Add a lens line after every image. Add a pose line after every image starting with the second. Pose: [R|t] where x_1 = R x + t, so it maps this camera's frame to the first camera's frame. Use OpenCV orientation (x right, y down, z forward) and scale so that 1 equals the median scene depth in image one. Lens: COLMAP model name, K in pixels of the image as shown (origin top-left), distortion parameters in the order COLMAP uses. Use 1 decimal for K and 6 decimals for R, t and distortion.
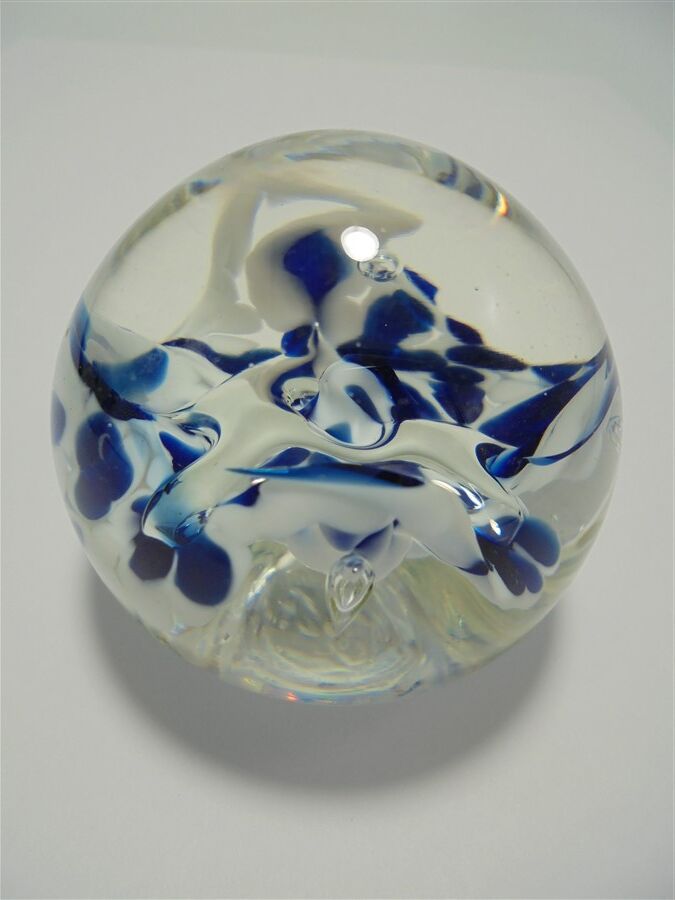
lens RADIAL K [[688.3, 0, 354.3], [0, 688.3, 445.5], [0, 0, 1]] dist [0.133230, -0.000169]
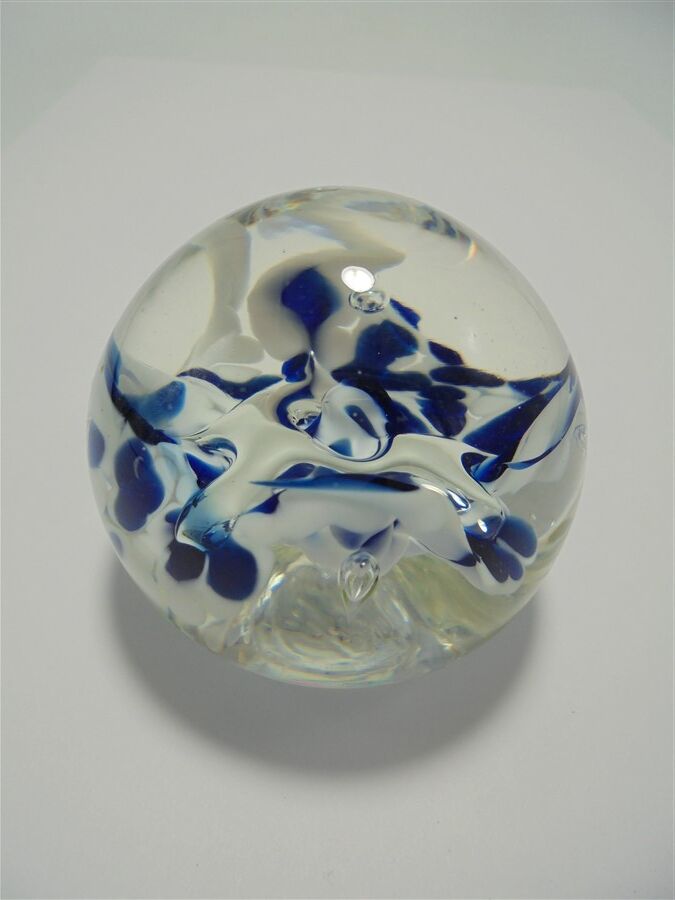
lens RADIAL K [[678.1, 0, 337.5], [0, 678.1, 450.0], [0, 0, 1]] dist [-0.002929, -0.000342]
pose [[0.999299, -0.037431, 0.000478, -0.027409], [0.037434, 0.999139, -0.017904, 0.004566], [0.000193, 0.017909, 0.999840, -0.113483]]
